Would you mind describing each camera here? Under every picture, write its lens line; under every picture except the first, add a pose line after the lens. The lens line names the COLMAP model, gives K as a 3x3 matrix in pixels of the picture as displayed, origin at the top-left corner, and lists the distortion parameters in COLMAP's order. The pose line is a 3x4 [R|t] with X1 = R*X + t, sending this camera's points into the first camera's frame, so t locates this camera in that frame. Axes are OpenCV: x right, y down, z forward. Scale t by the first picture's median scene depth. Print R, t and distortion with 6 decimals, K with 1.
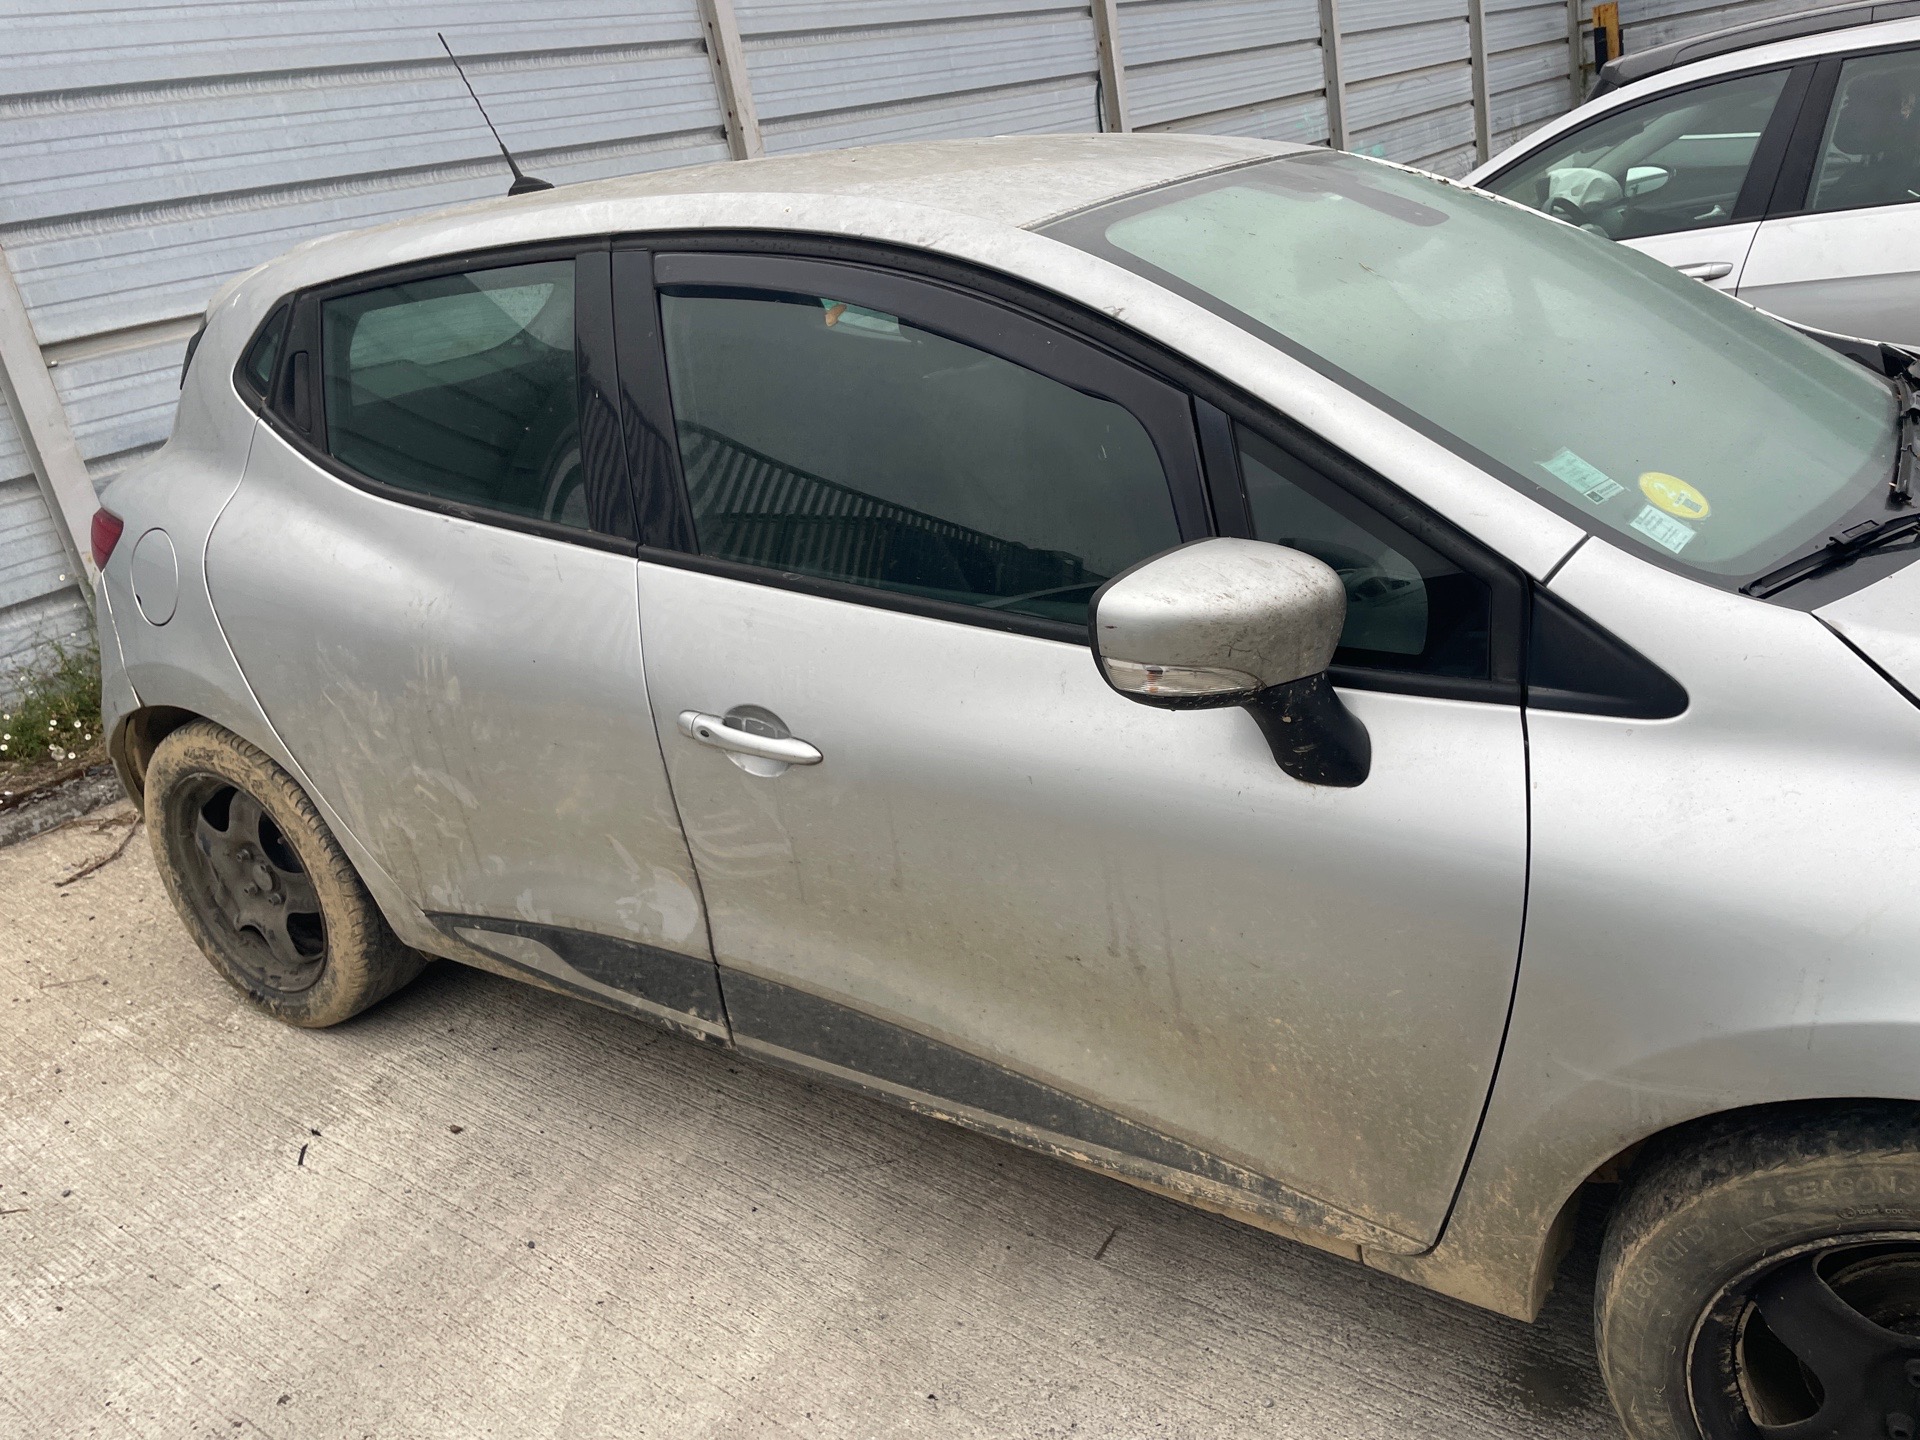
lens RADIAL K [[1449.7, 0, 939.9], [0, 1449.7, 722.7], [0, 0, 1]] dist [0.089629, -0.116339]
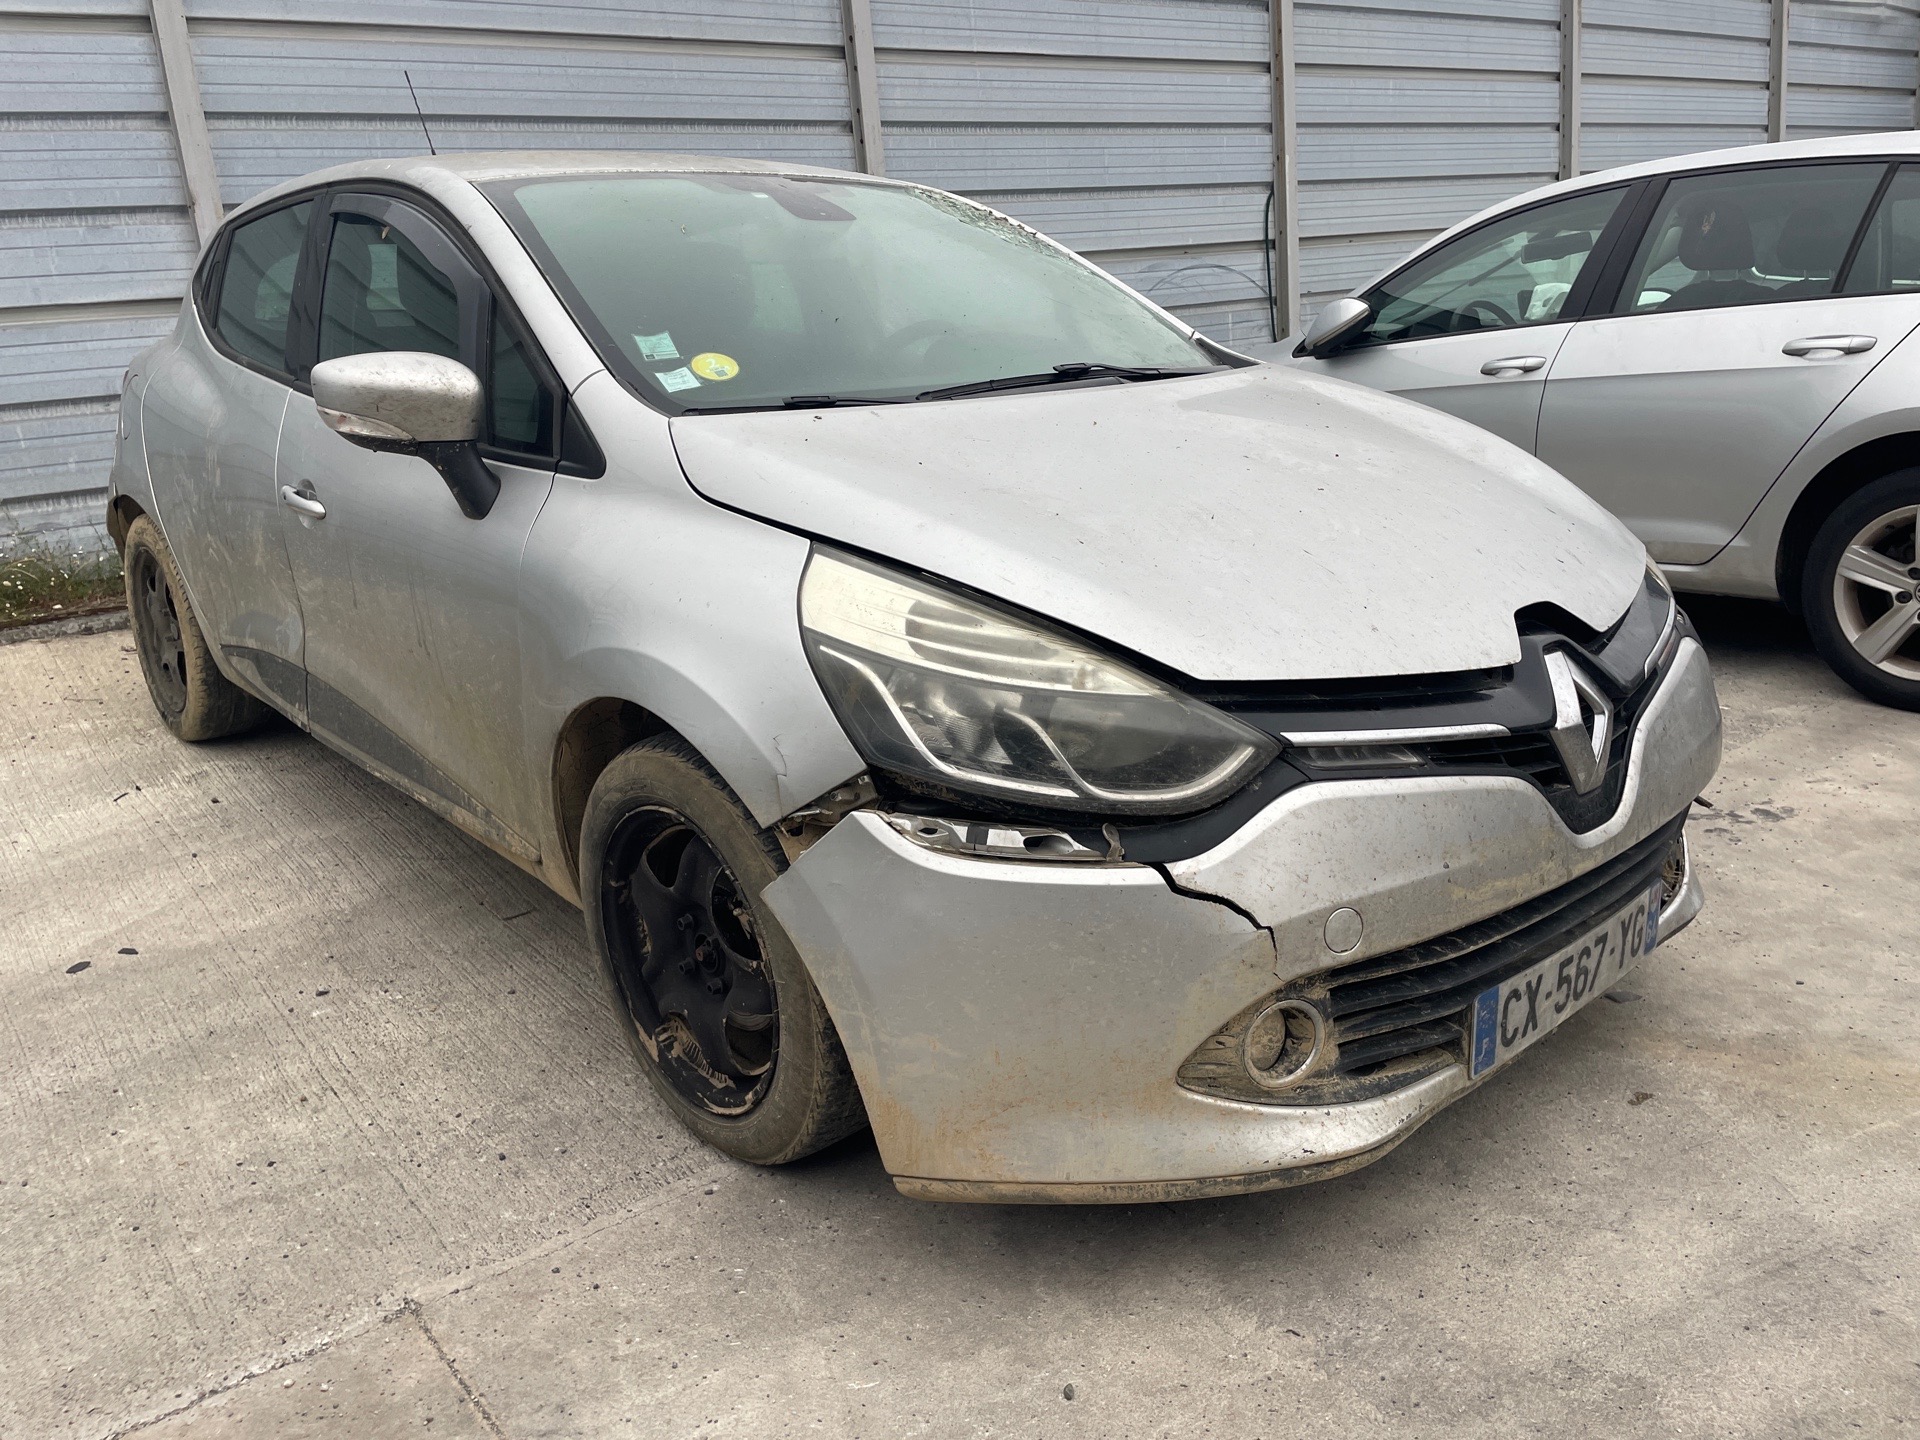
lens RADIAL K [[1451.5, 0, 948.8], [0, 1451.5, 735.4], [0, 0, 1]] dist [0.088658, -0.115972]
pose [[0.955919, 0.162735, -0.244410, 0.744302], [-0.177871, 0.983198, -0.041035, 0.155335], [0.233626, 0.082699, 0.968803, -0.248297]]
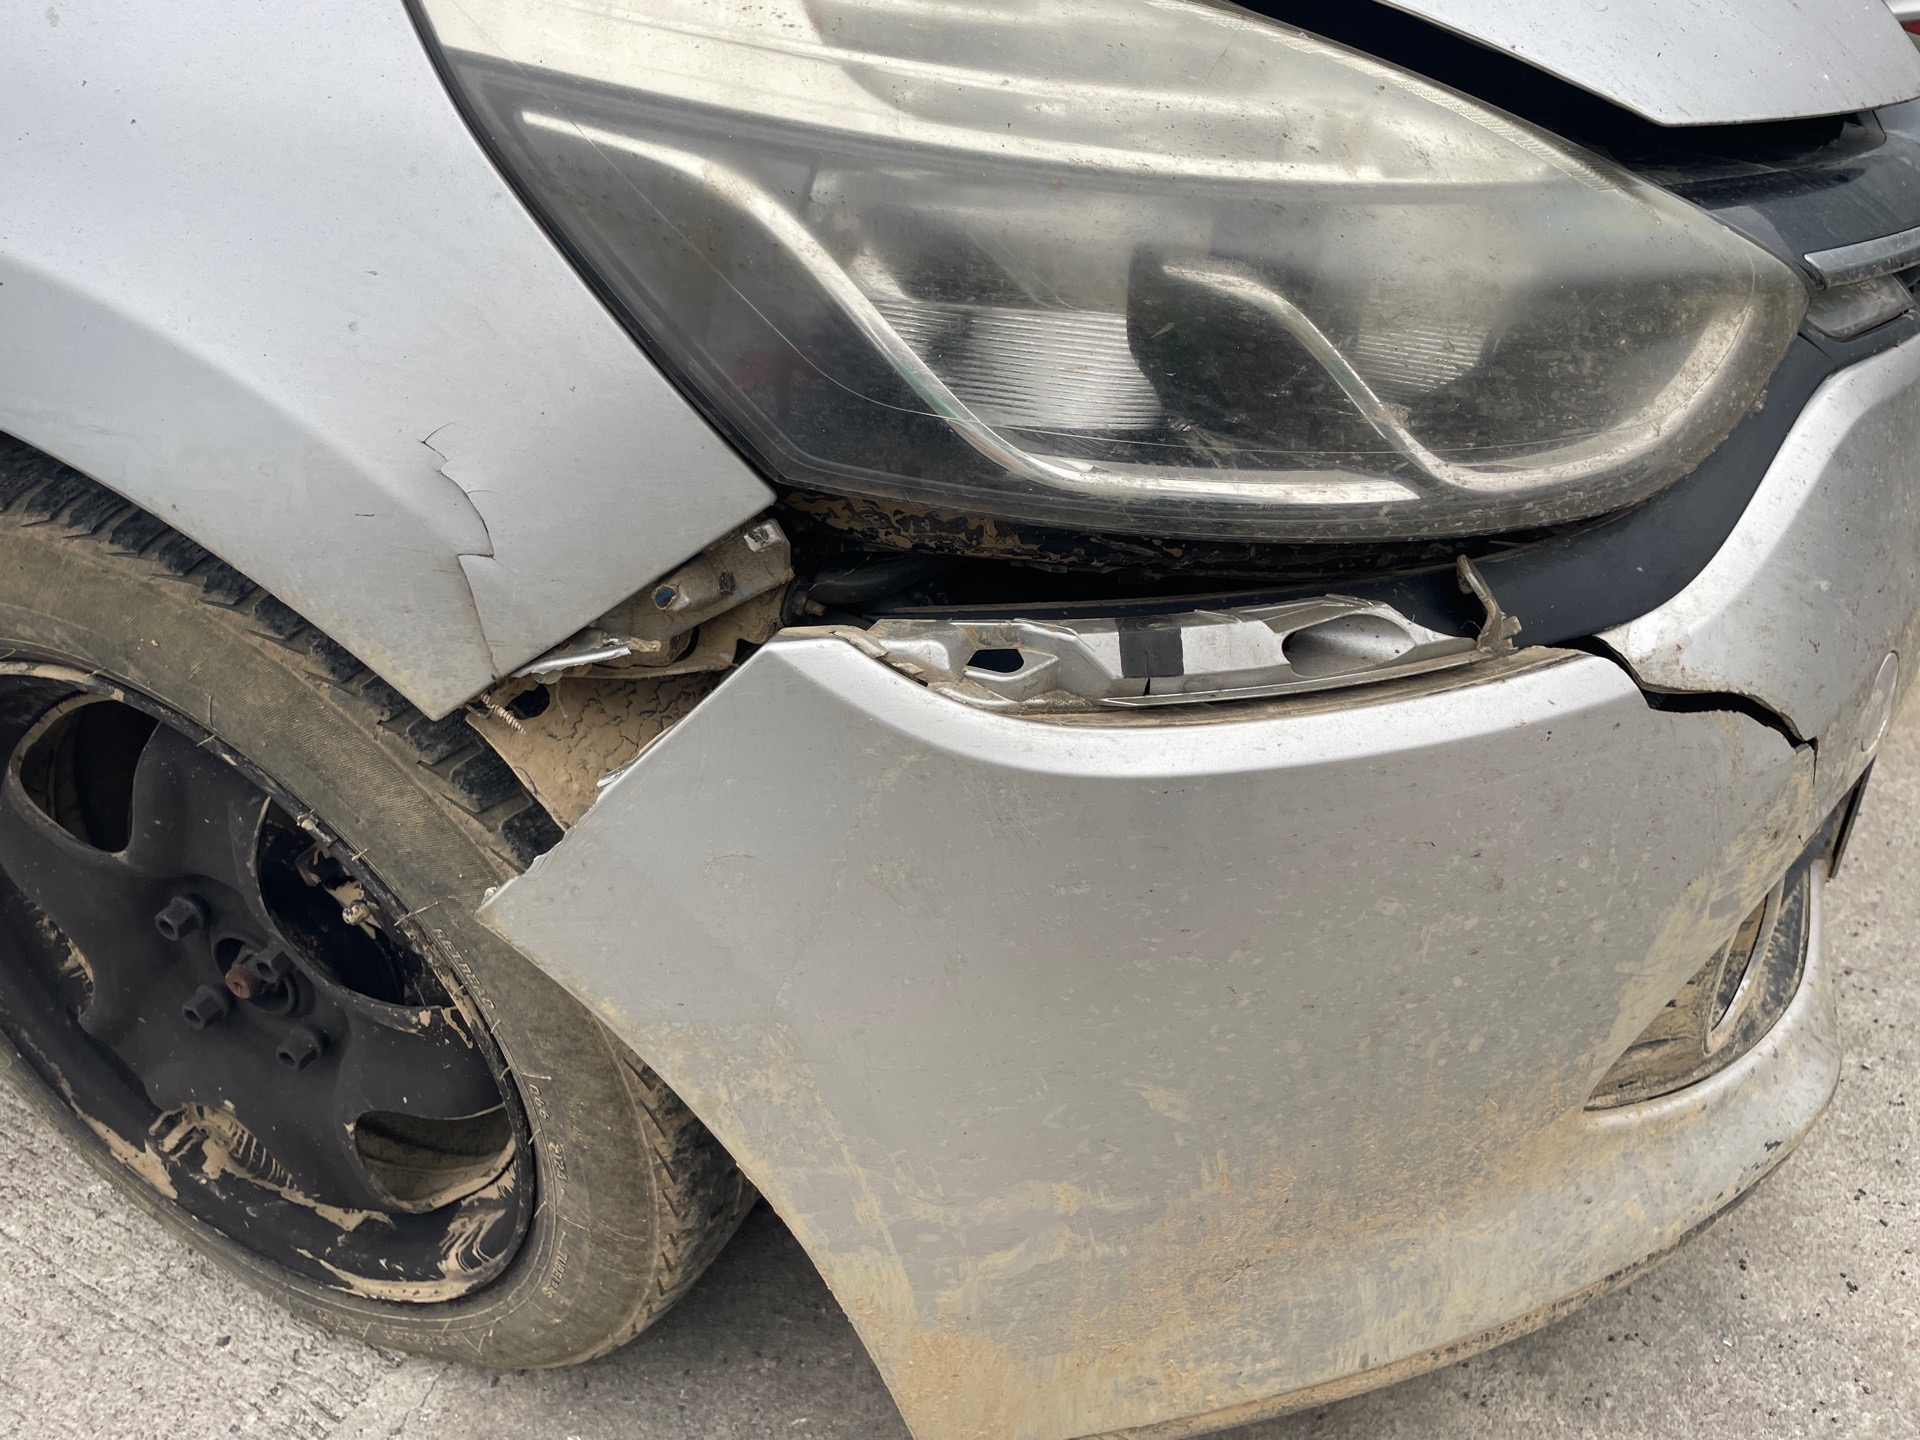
lens RADIAL K [[1464.5, 0, 963.0], [0, 1464.5, 717.4], [0, 0, 1]] dist [0.067415, -0.096709]
pose [[0.985464, 0.011047, 0.169524, 0.519645], [-0.039380, 0.985558, 0.164693, 0.143285], [-0.165257, -0.168975, 0.971667, 0.208161]]
